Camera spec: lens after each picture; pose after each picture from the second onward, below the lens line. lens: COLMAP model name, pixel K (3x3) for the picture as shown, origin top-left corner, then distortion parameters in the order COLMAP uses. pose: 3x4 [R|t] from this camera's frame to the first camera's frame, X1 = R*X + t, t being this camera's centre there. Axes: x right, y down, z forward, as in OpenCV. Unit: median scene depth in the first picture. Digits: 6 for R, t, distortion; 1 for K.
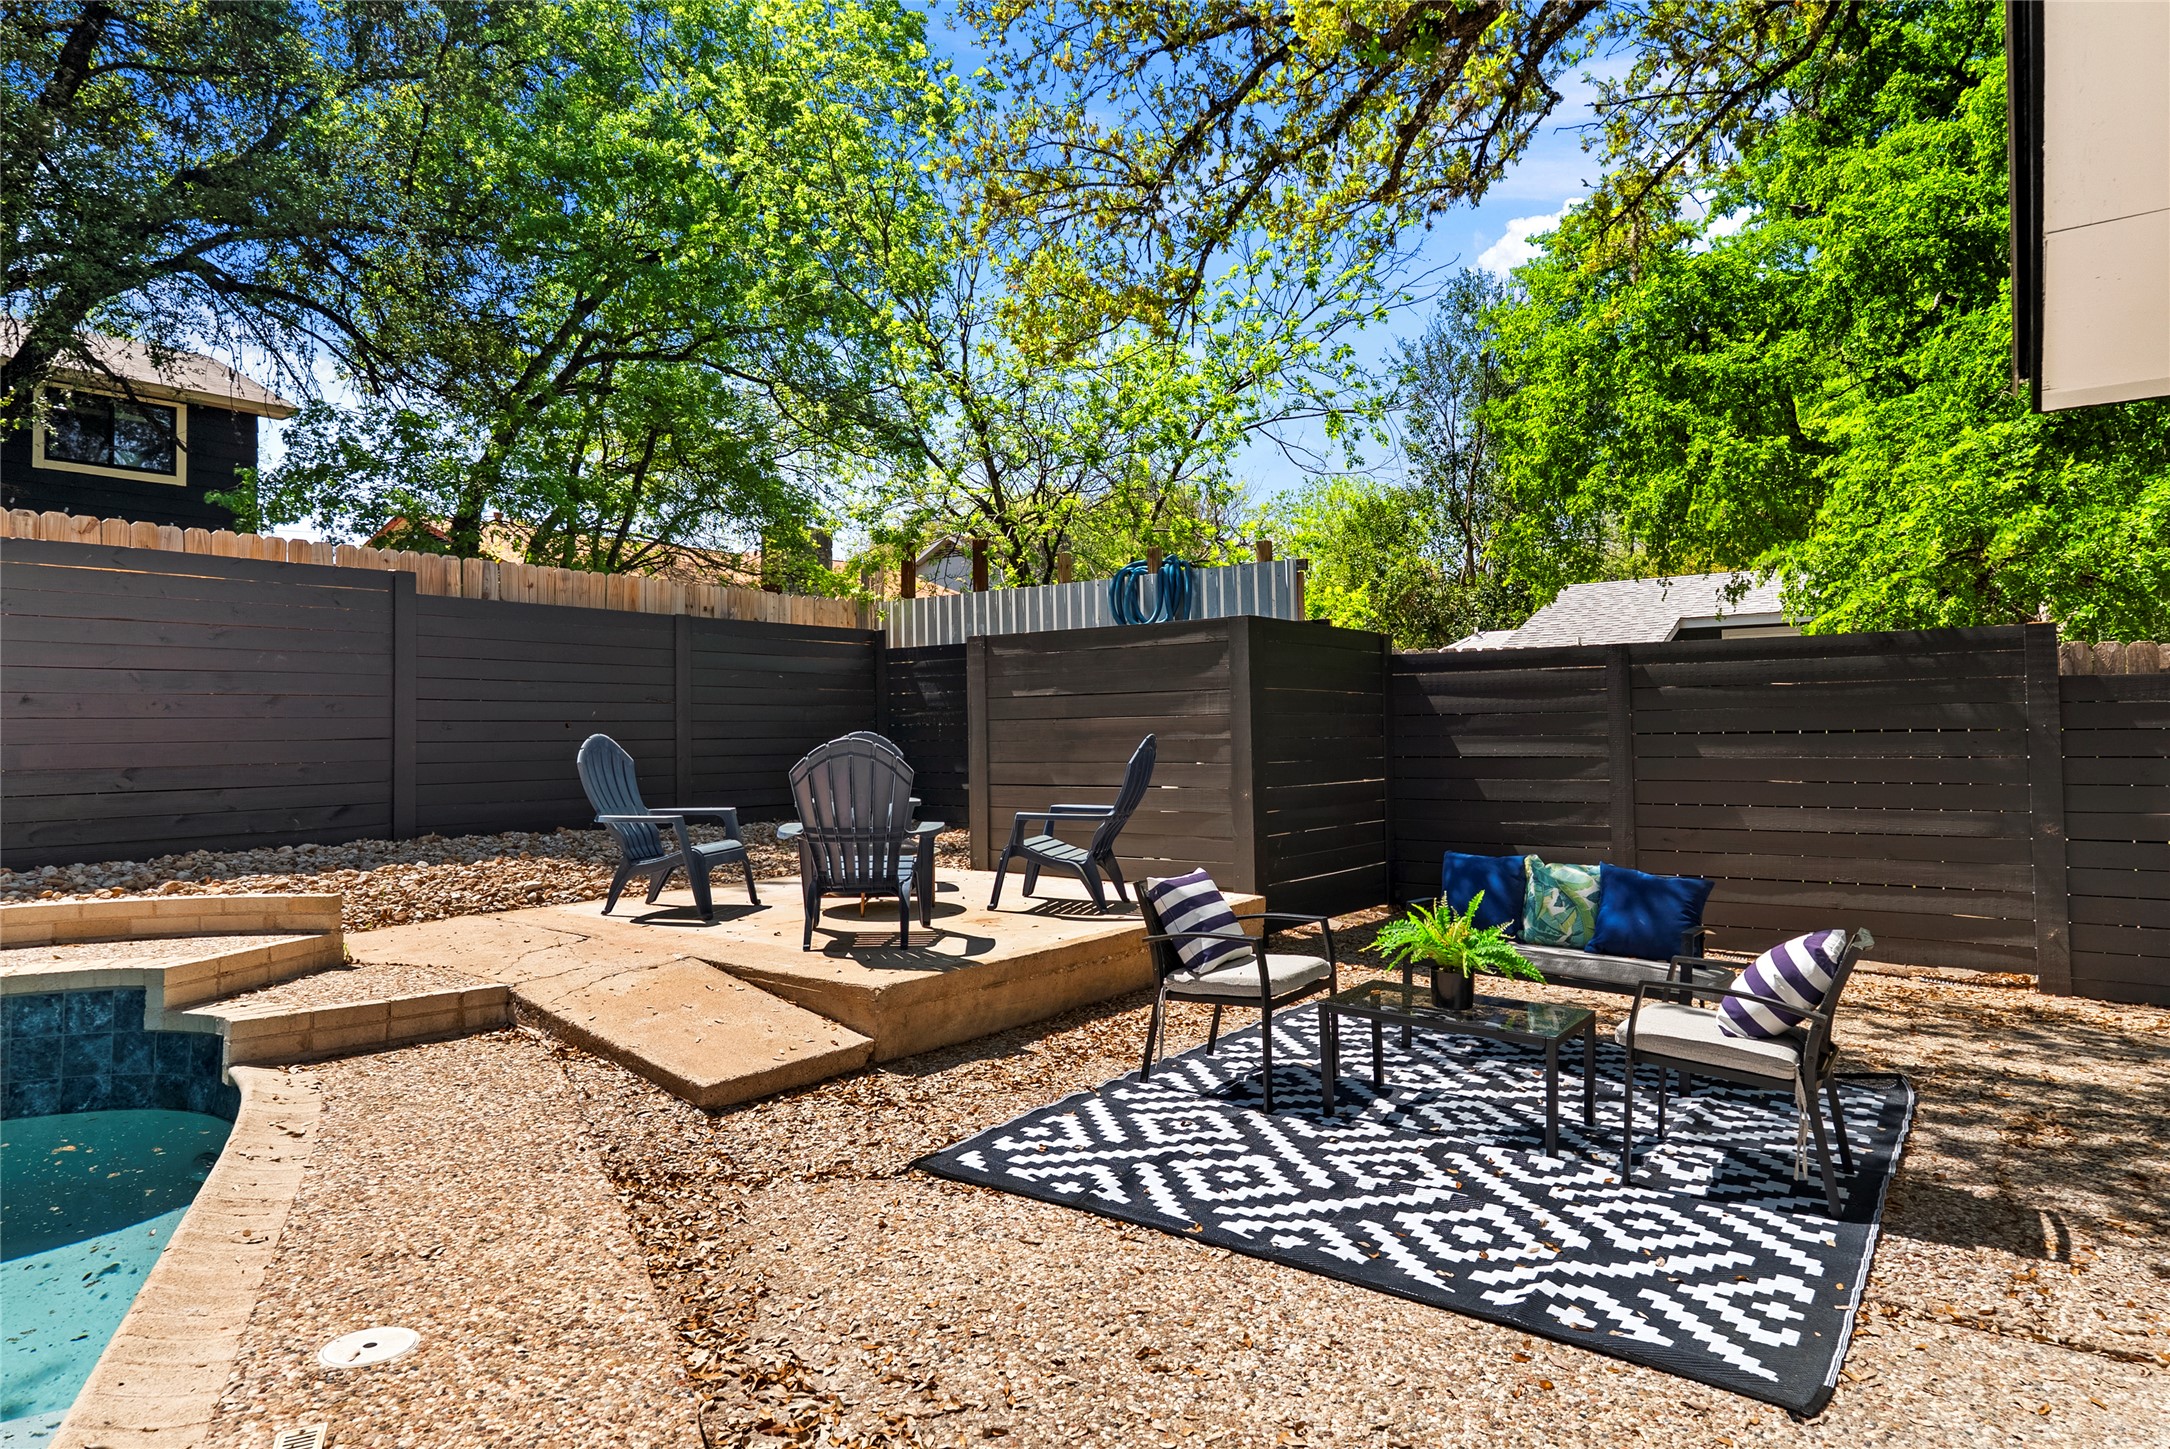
lens RADIAL K [[1245.3, 0, 1085.0], [0, 1245.3, 724.5], [0, 0, 1]] dist [0.003270, 0.001188]
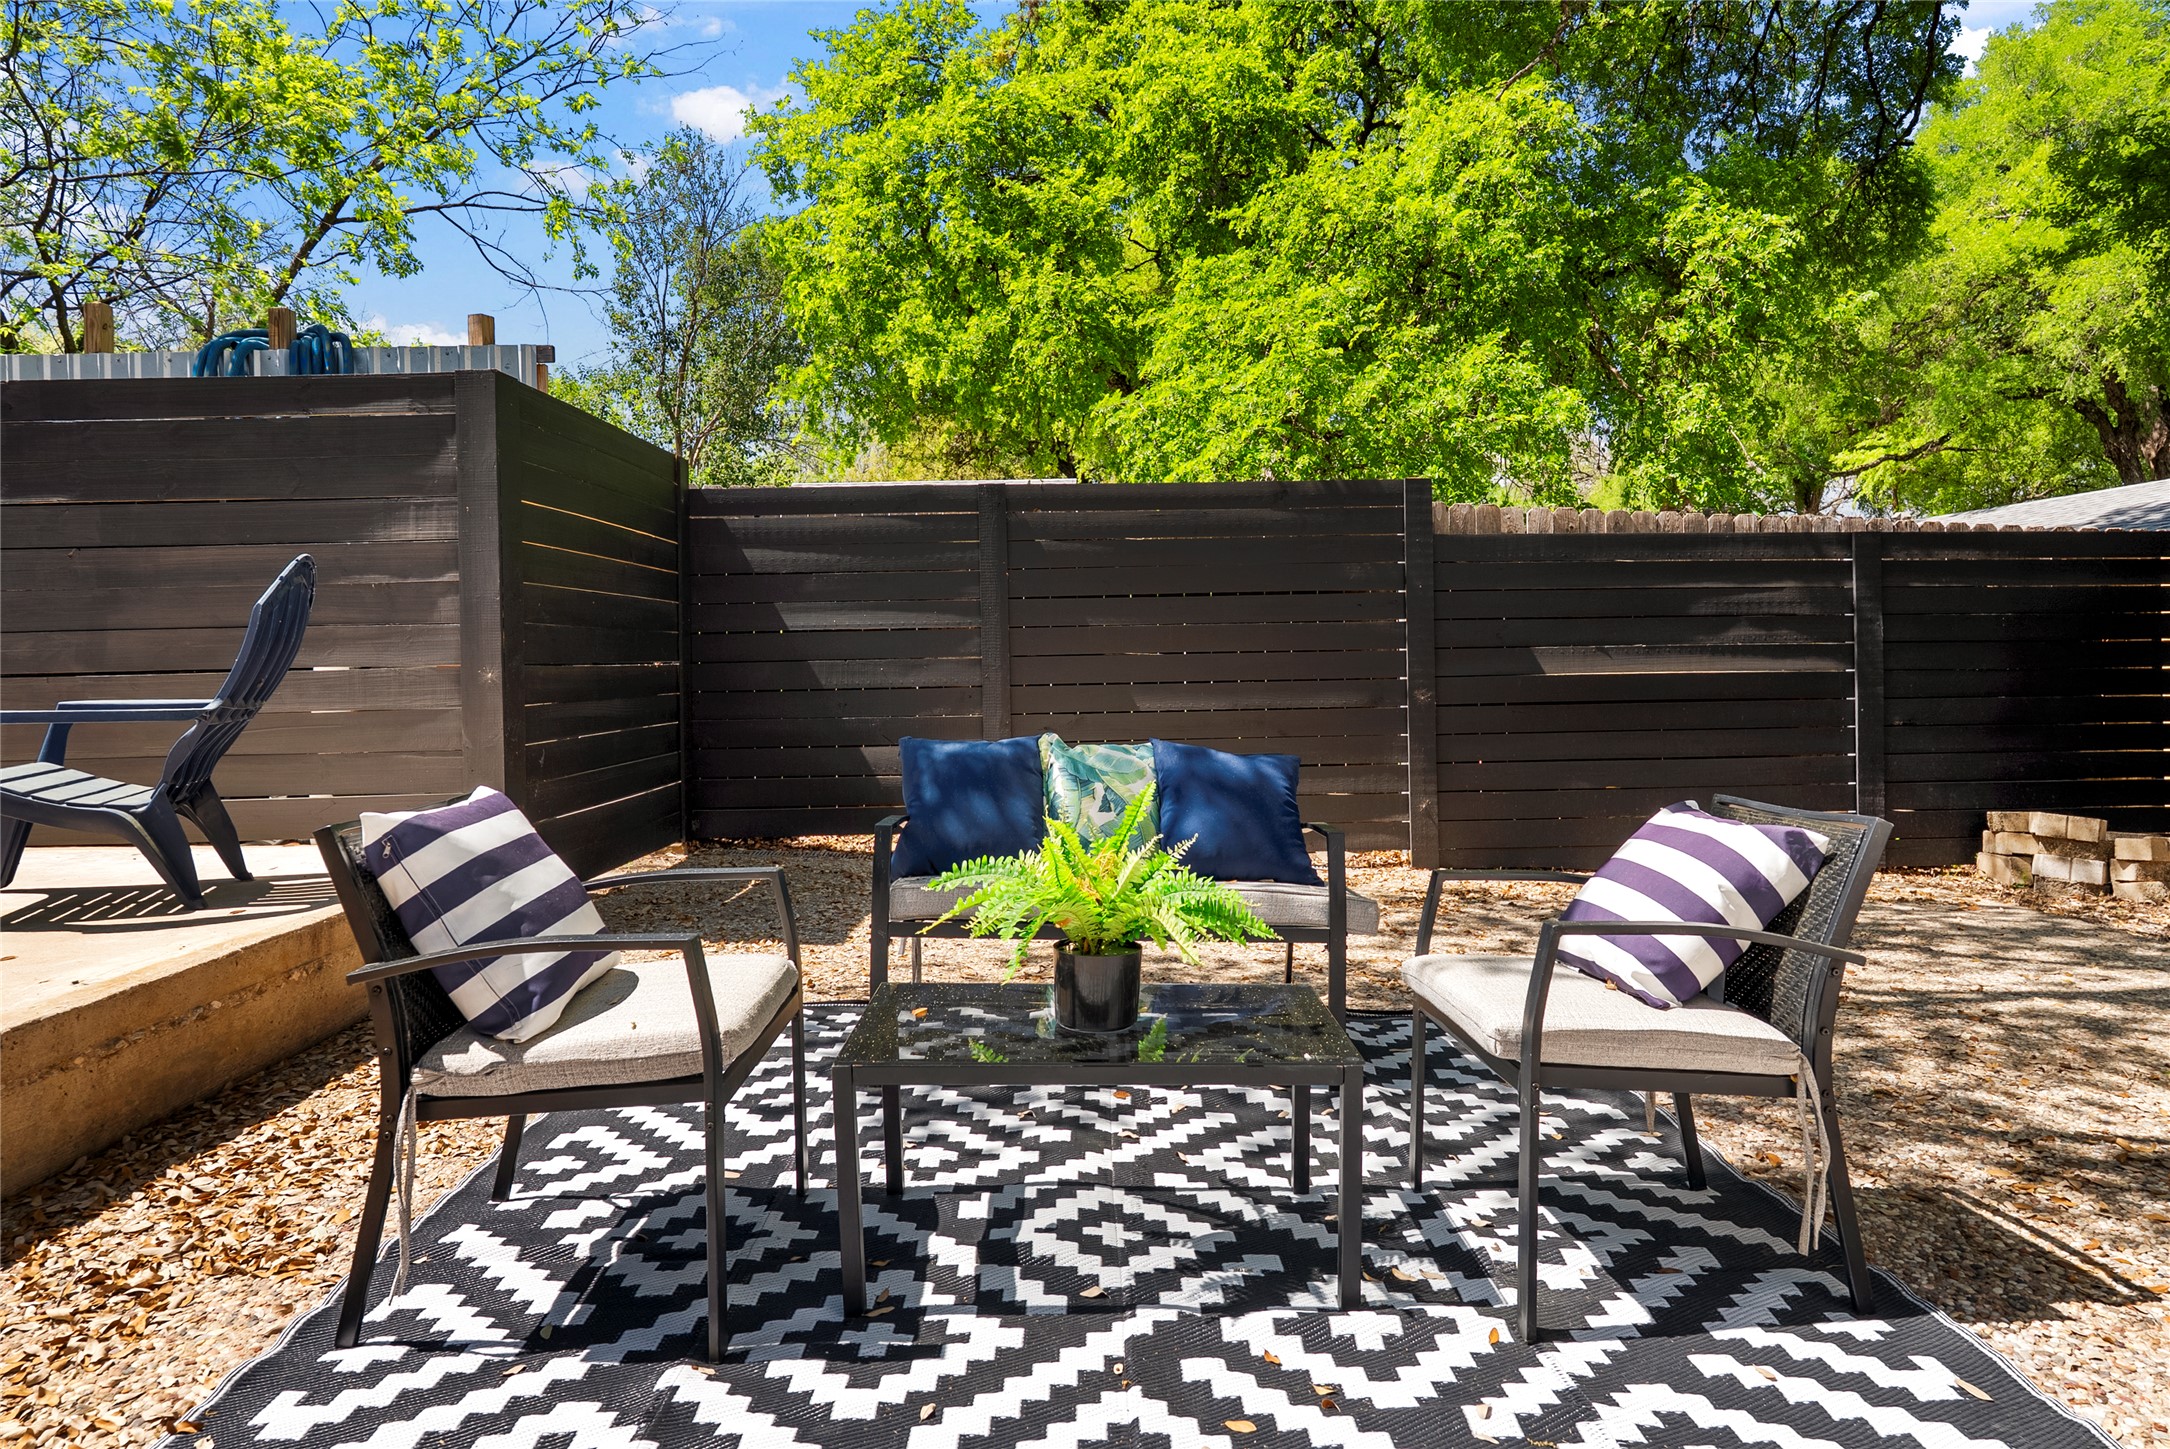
lens RADIAL K [[1227.7, 0, 1088.8], [0, 1227.7, 663.1], [0, 0, 1]] dist [-0.001747, 0.000959]
pose [[0.790981, -0.003197, 0.611832, -0.002819], [0.002244, 0.999995, 0.002325, 0.075019], [-0.611836, -0.000466, 0.790984, 0.554257]]
